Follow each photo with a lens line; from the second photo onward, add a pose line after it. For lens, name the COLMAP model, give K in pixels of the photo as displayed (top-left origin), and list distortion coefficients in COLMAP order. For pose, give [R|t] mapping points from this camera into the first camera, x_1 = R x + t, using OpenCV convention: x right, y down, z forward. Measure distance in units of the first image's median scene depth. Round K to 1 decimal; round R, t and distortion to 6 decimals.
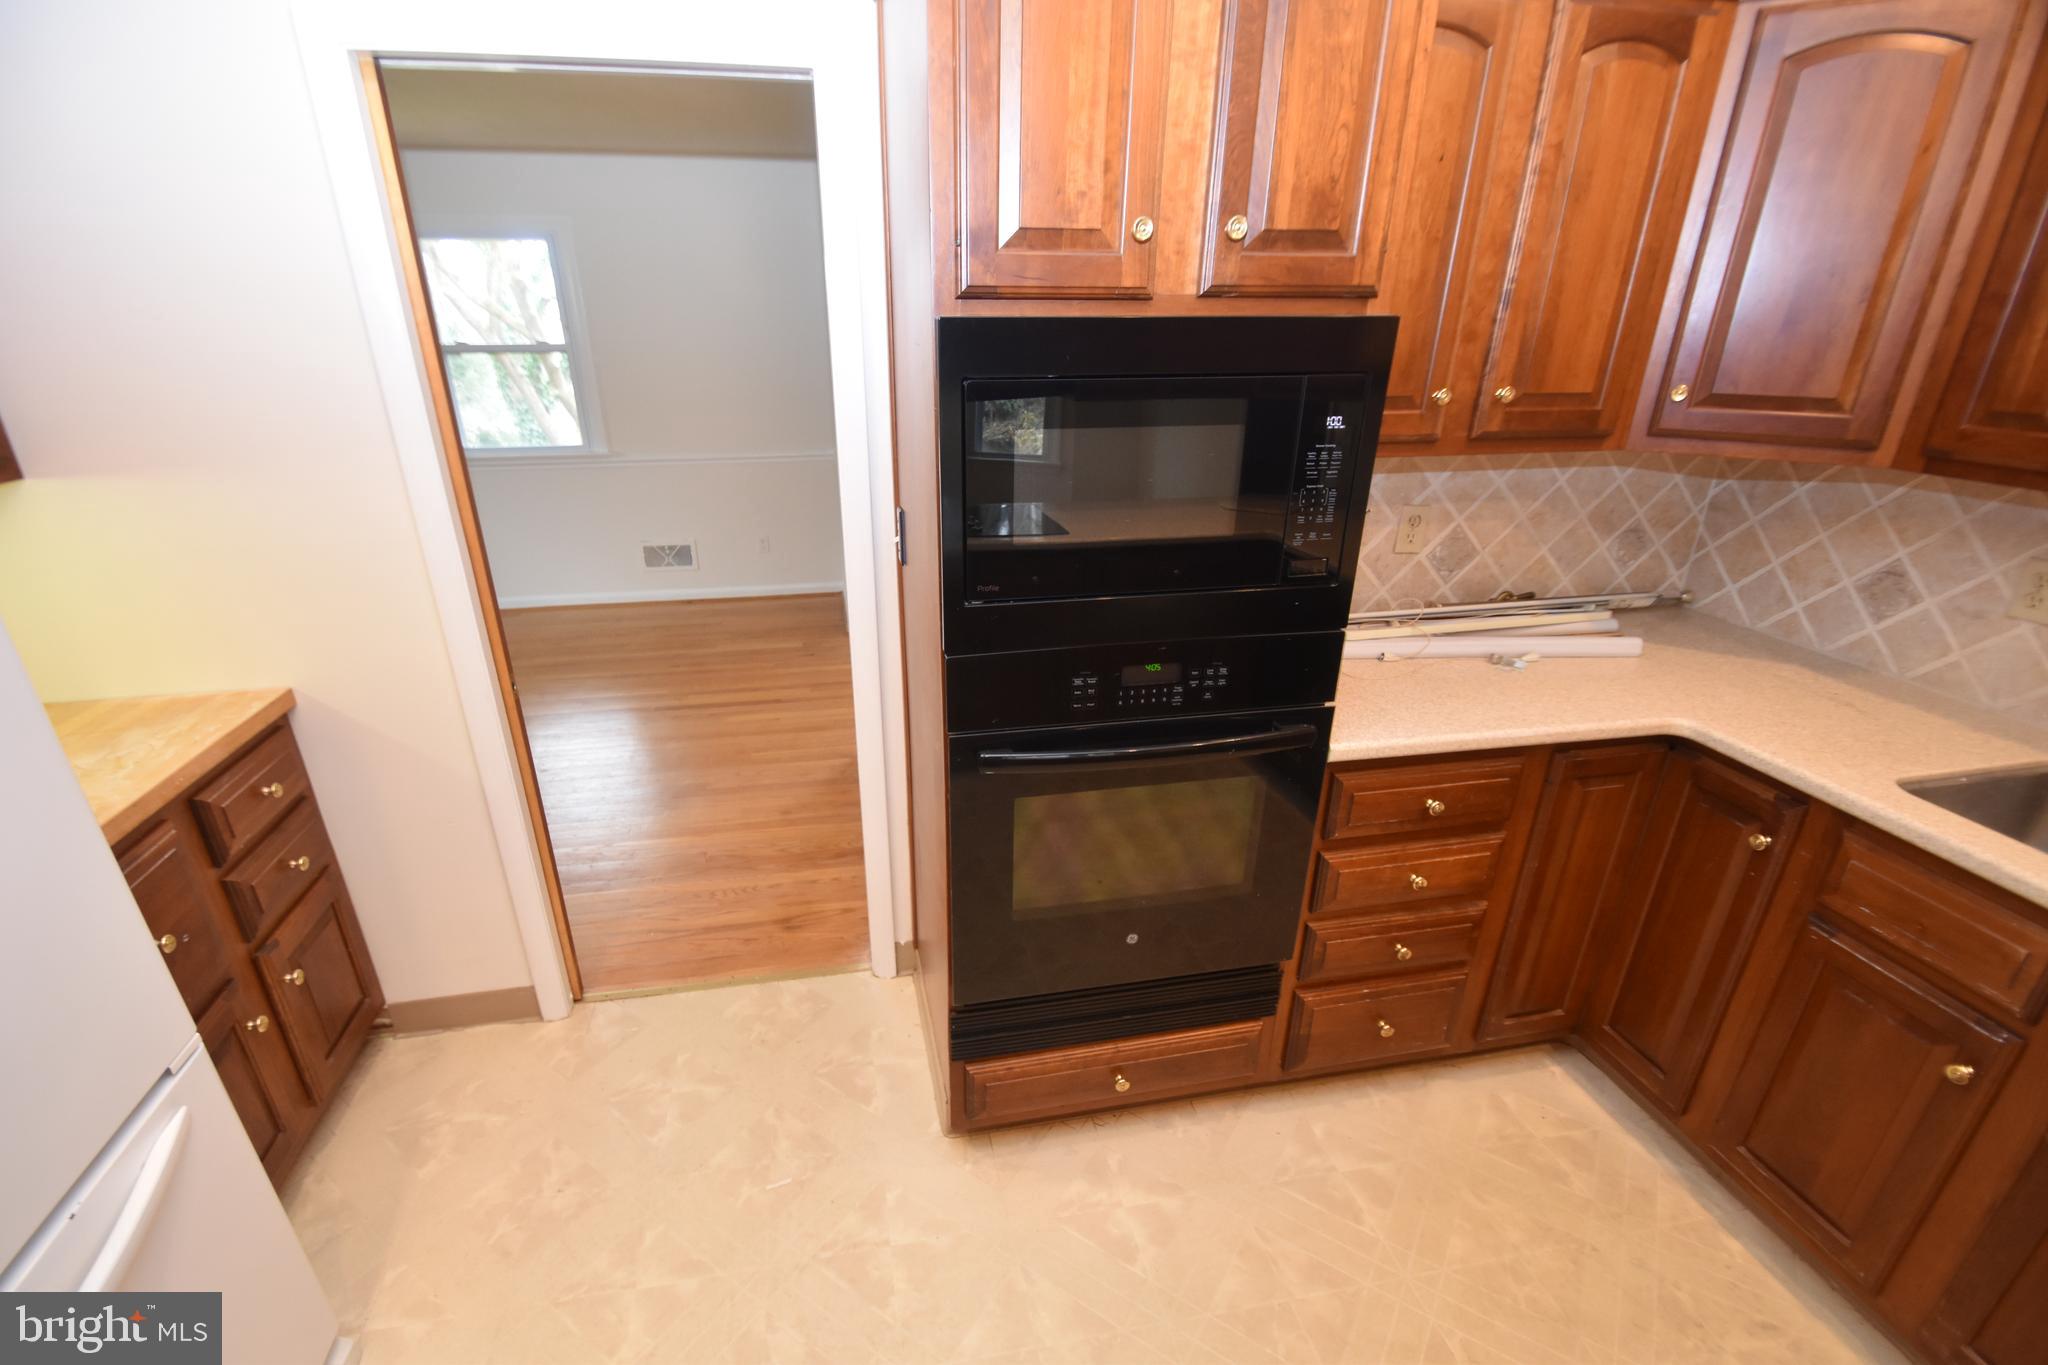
lens RADIAL K [[898.8, 0, 1005.3], [0, 898.8, 706.3], [0, 0, 1]] dist [0.013160, -0.016520]
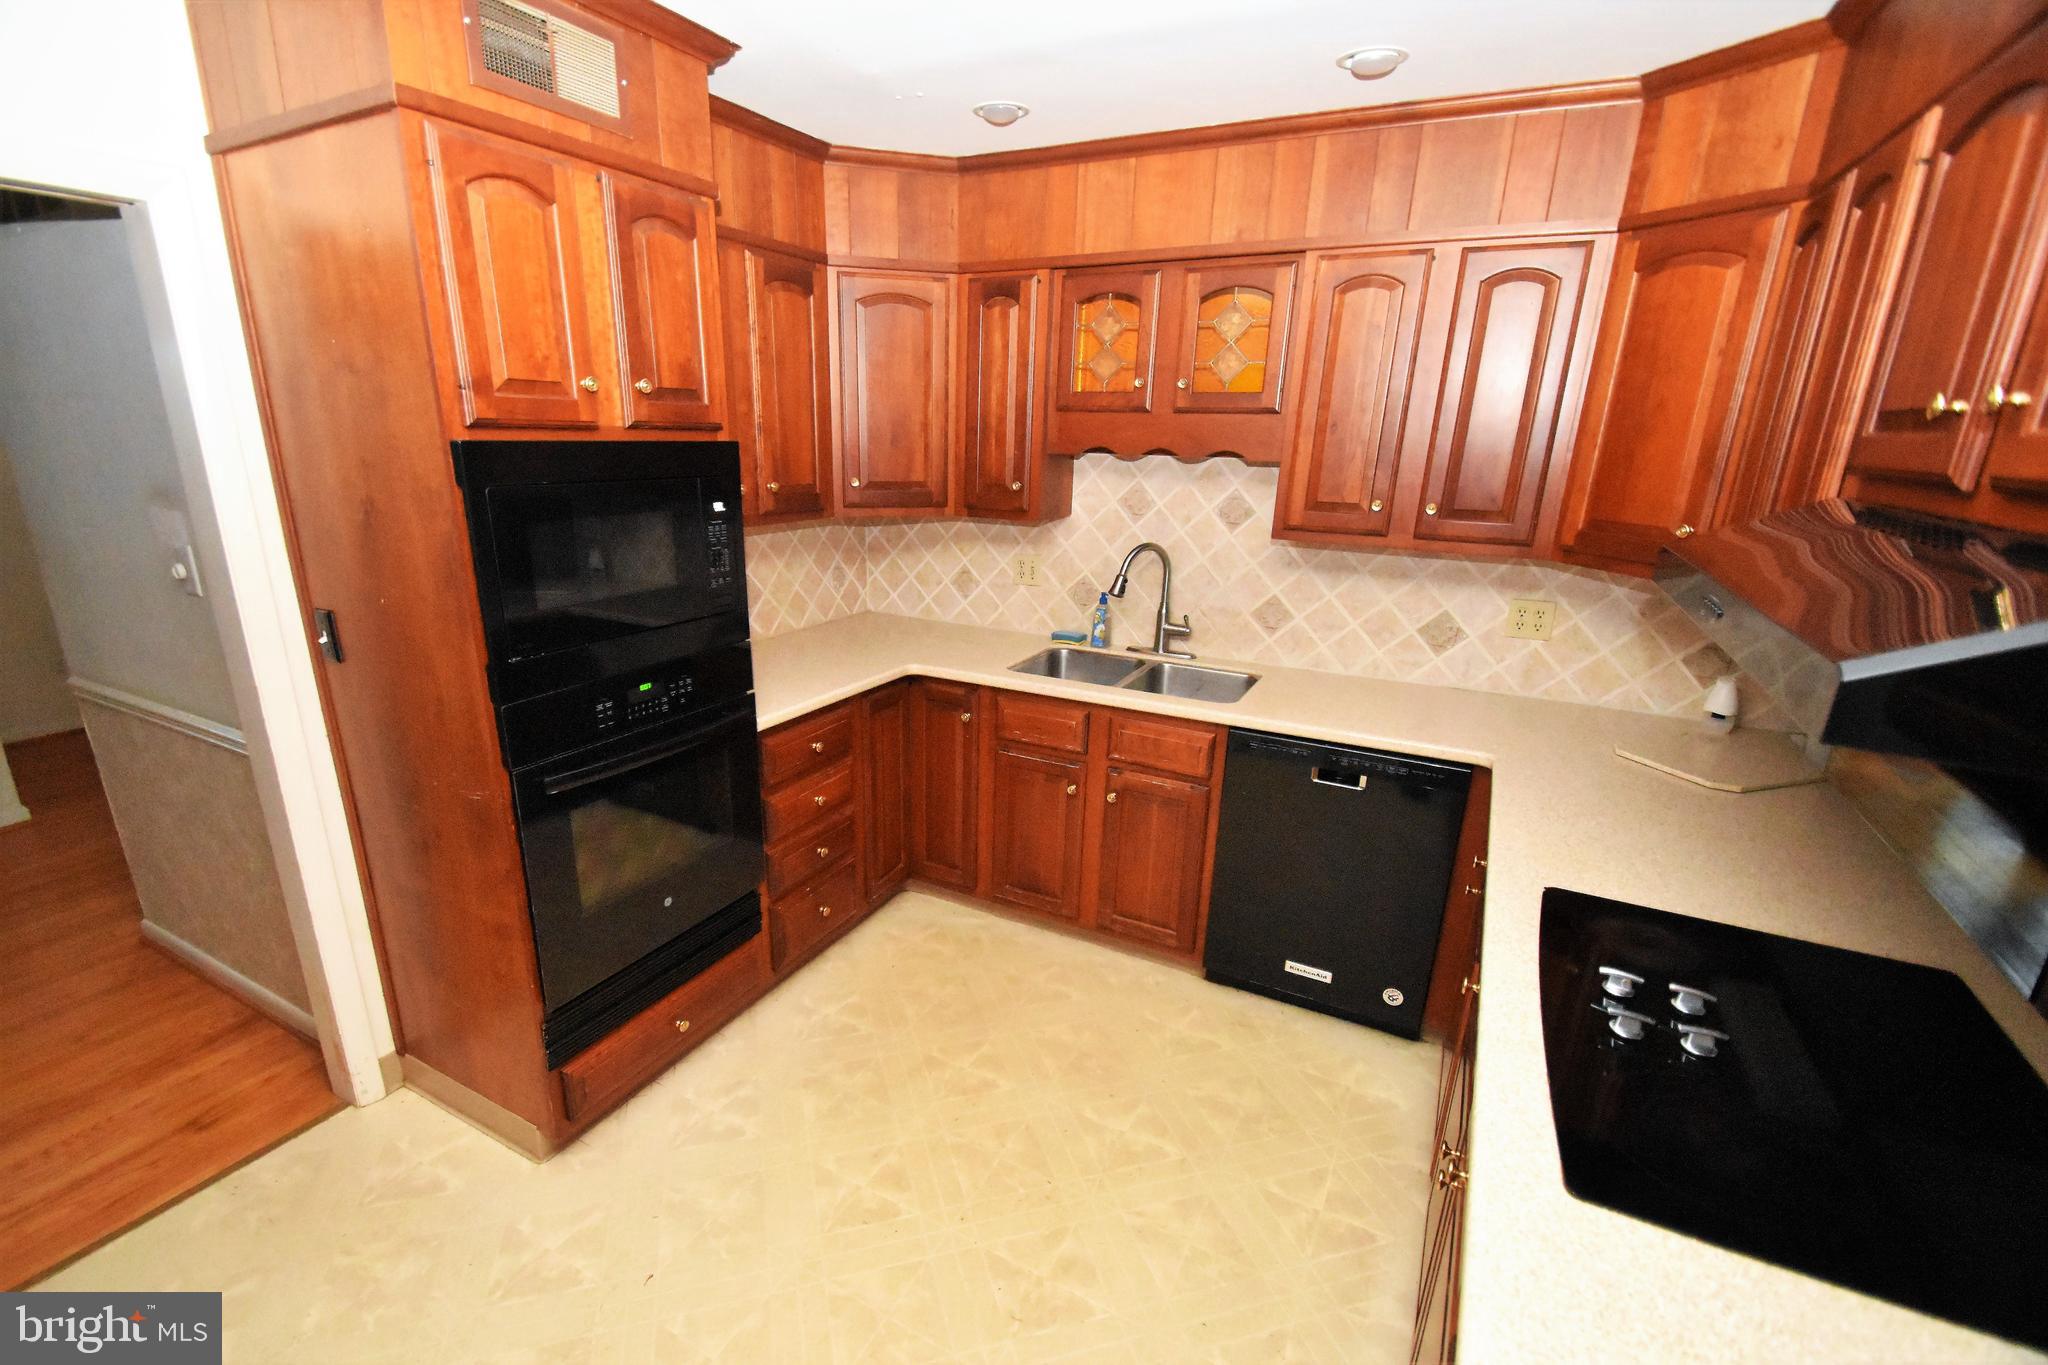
lens RADIAL K [[906.8, 0, 1007.9], [0, 906.8, 718.7], [0, 0, 1]] dist [0.014797, -0.019342]
pose [[0.618391, -0.225250, 0.752898, -0.503796], [0.287789, 0.956400, 0.049759, 0.085674], [-0.731280, 0.185905, 0.656254, -0.278471]]
